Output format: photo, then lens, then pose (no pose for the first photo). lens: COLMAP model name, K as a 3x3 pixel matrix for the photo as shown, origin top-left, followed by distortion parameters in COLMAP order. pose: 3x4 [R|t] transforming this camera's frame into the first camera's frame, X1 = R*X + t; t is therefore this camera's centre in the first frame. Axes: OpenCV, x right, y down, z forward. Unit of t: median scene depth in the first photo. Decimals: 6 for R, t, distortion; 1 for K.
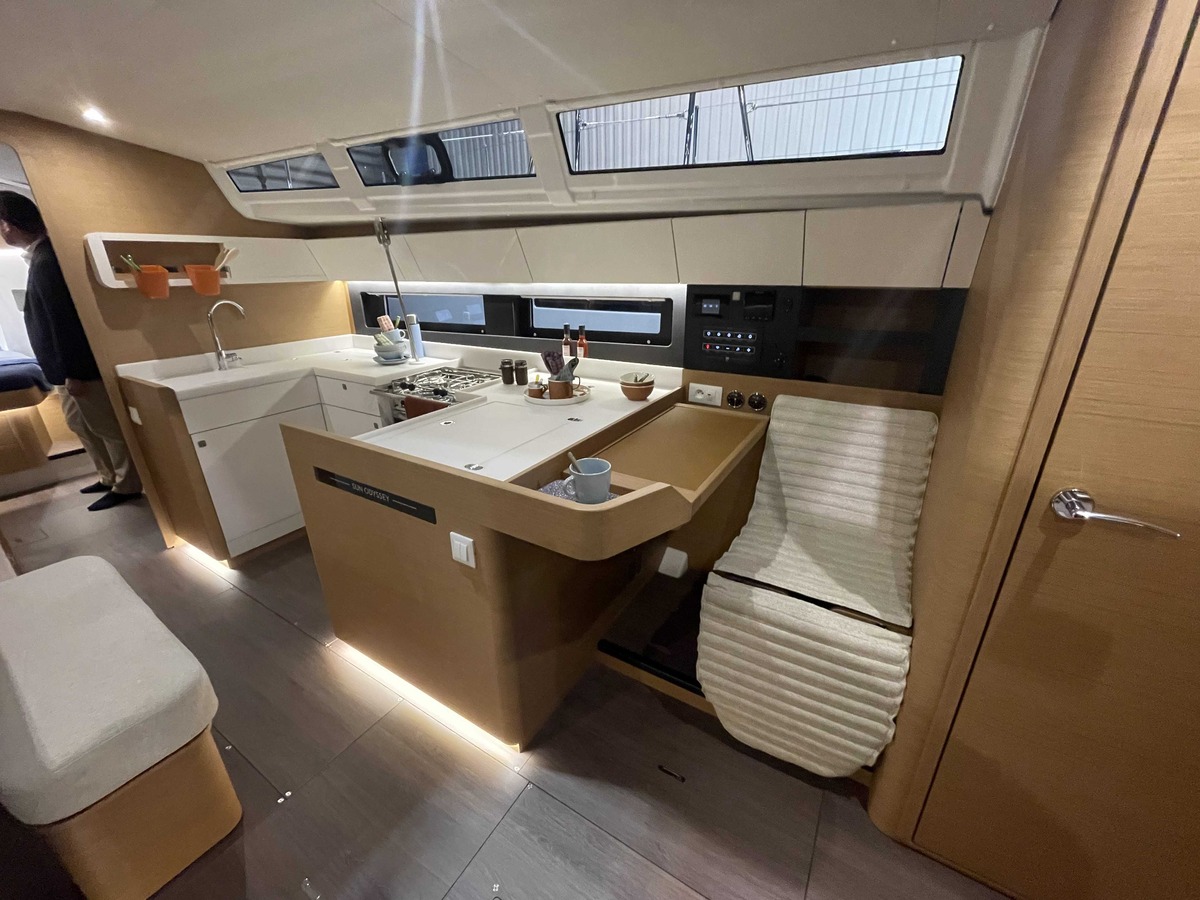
lens RADIAL K [[485.6, 0, 600.4], [0, 485.6, 444.3], [0, 0, 1]] dist [0.002142, 0.000387]
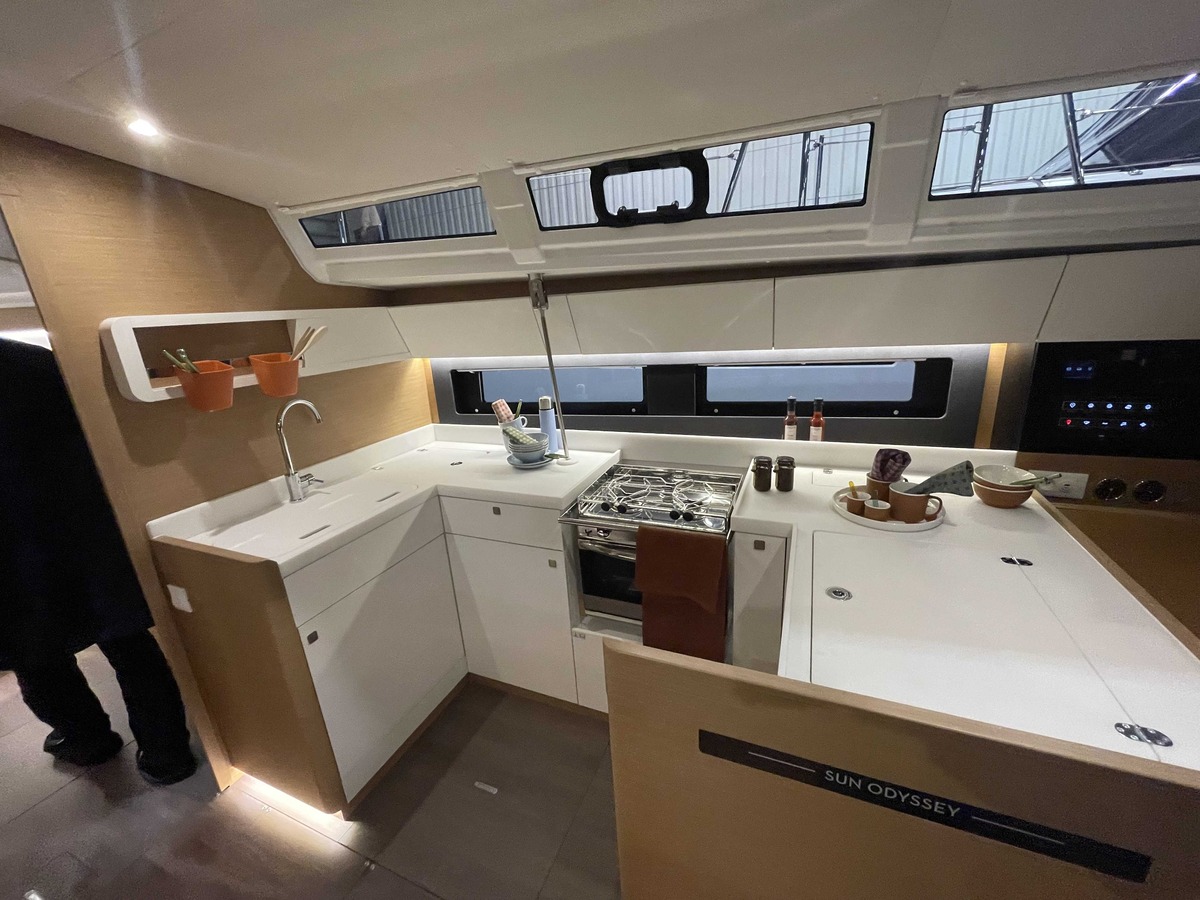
lens RADIAL K [[474.9, 0, 612.7], [0, 474.9, 445.7], [0, 0, 1]] dist [-0.005634, 0.000324]
pose [[0.986449, -0.088914, 0.137883, -0.461437], [0.100003, 0.992104, -0.075692, -0.145865], [-0.130065, 0.088455, 0.987552, 0.306970]]
